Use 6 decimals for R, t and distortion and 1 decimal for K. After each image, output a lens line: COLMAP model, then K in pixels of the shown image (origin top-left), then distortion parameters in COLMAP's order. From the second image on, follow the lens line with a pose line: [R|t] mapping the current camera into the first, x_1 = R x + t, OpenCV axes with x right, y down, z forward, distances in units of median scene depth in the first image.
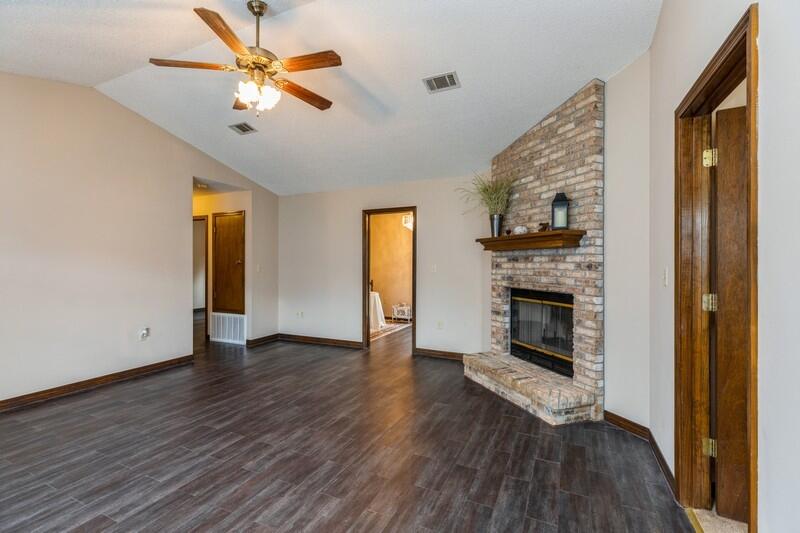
lens RADIAL K [[358.8, 0, 396.4], [0, 358.8, 261.3], [0, 0, 1]] dist [0.001774, -0.000146]
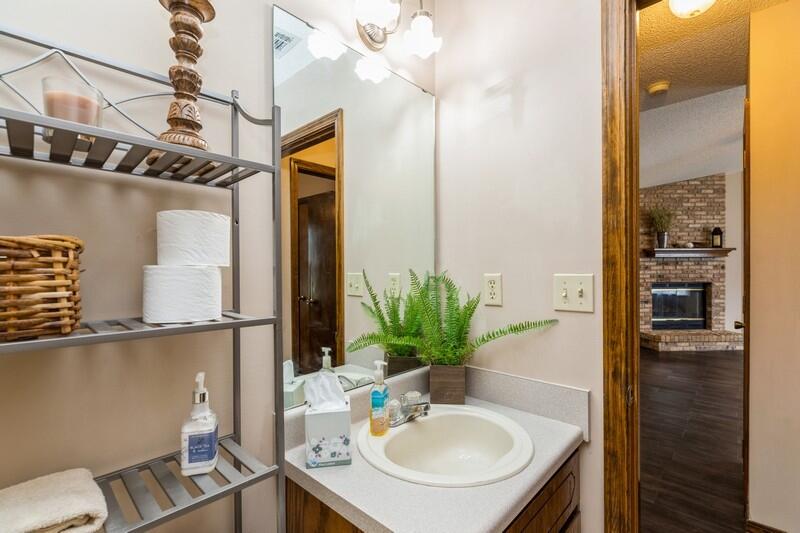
lens RADIAL K [[360.1, 0, 399.0], [0, 360.1, 273.2], [0, 0, 1]] dist [0.002277, 0.000237]
pose [[0.306016, -0.008304, 0.951990, -1.667619], [0.003466, 0.999965, 0.007609, 0.022795], [-0.952020, 0.000972, 0.306034, 1.840890]]
